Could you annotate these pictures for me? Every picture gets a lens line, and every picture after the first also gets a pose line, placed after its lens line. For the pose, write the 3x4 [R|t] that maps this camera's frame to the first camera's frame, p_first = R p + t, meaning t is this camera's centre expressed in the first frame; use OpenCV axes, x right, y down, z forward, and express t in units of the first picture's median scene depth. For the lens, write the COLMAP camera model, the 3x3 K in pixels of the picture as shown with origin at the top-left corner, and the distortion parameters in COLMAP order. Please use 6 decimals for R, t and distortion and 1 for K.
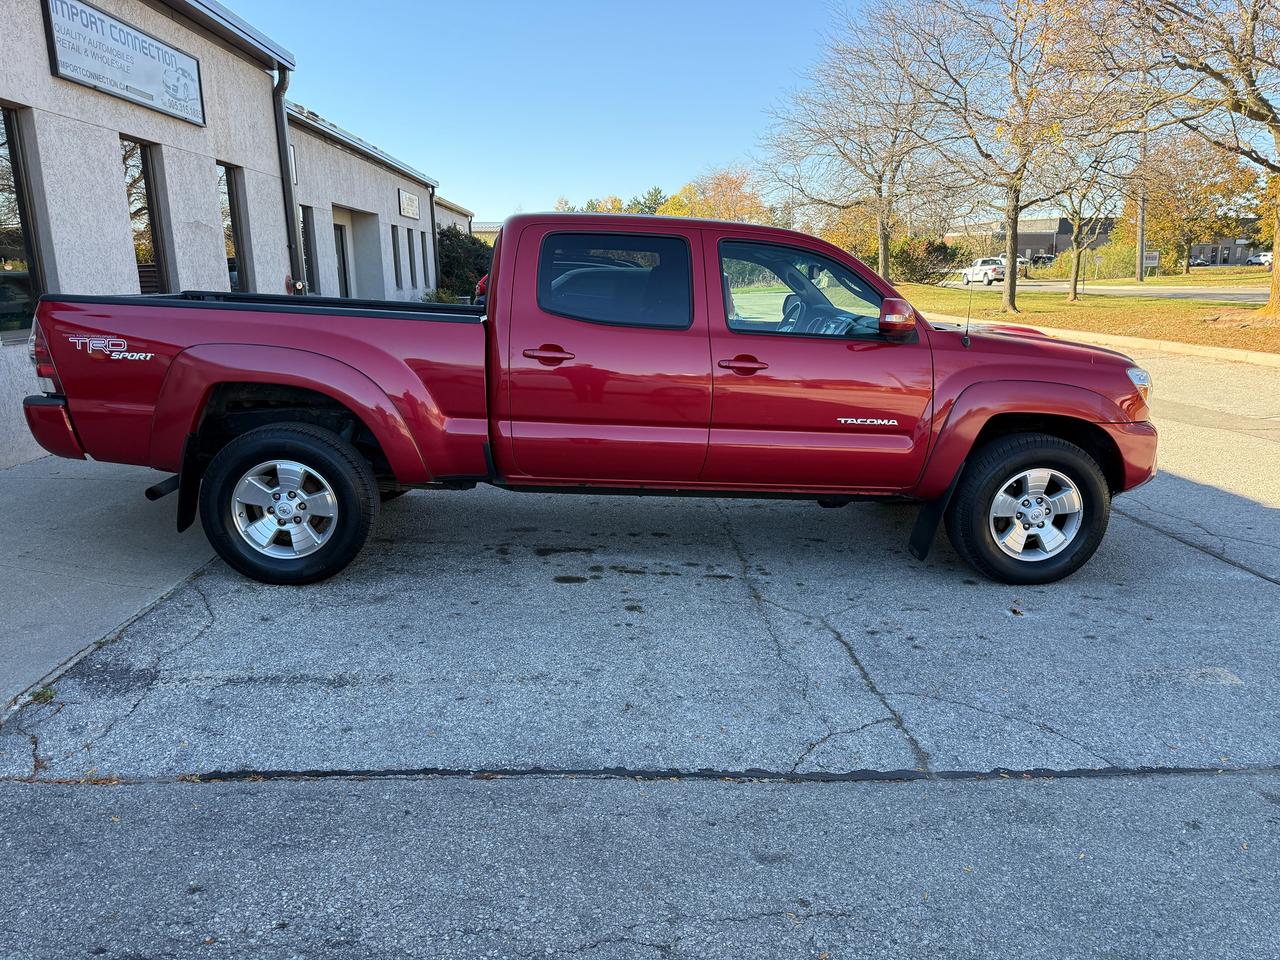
lens RADIAL K [[902.3, 0, 642.0], [0, 902.3, 484.9], [0, 0, 1]] dist [0.009079, -0.014782]
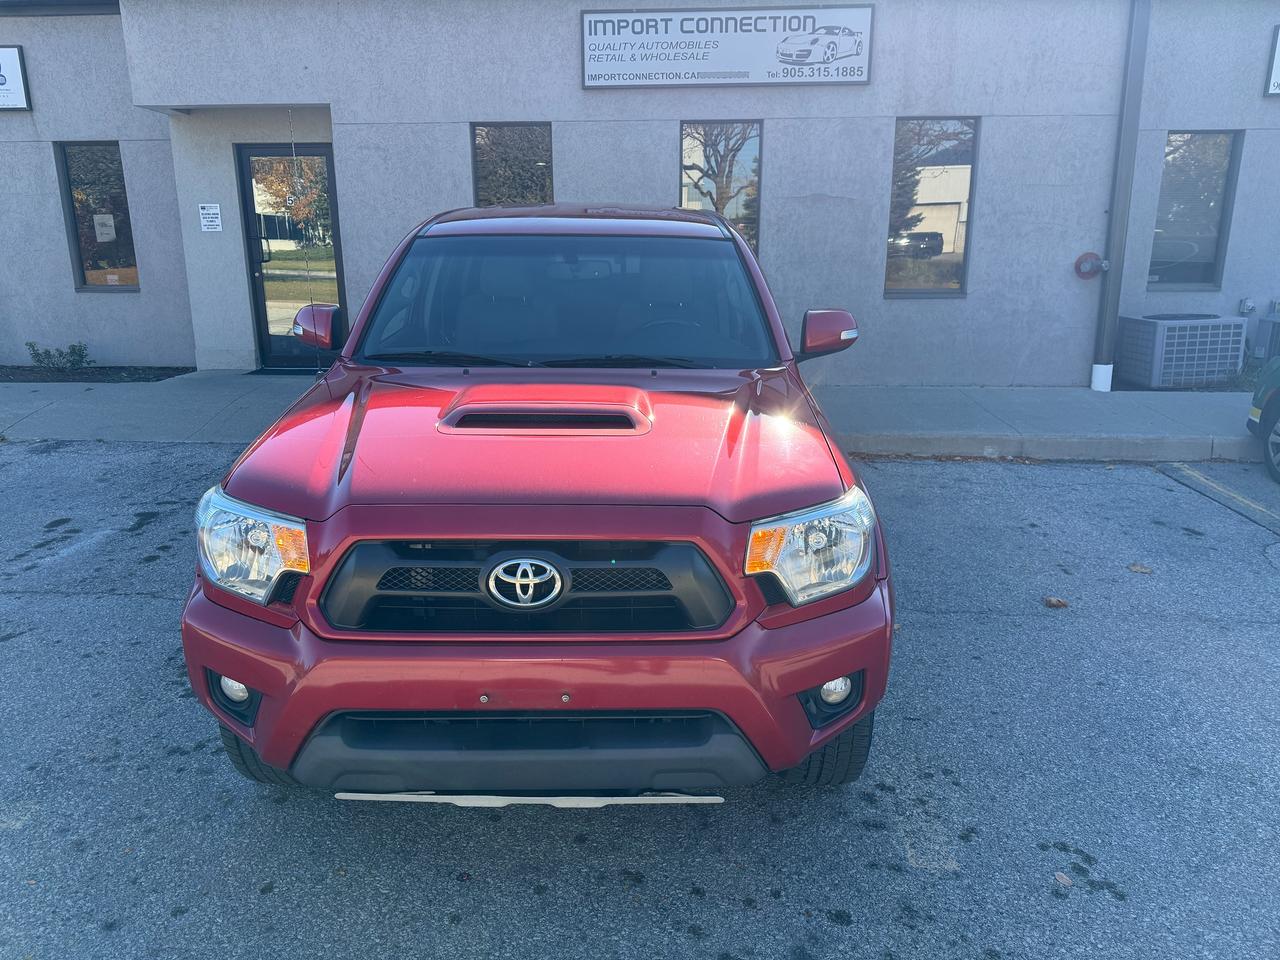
lens RADIAL K [[902.3, 0, 634.8], [0, 902.3, 470.7], [0, 0, 1]] dist [0.009079, -0.014782]
pose [[-0.100535, 0.254081, -0.961944, 0.896380], [-0.221605, 0.936836, 0.270610, -0.414411], [0.969940, 0.240377, -0.037879, 1.649709]]
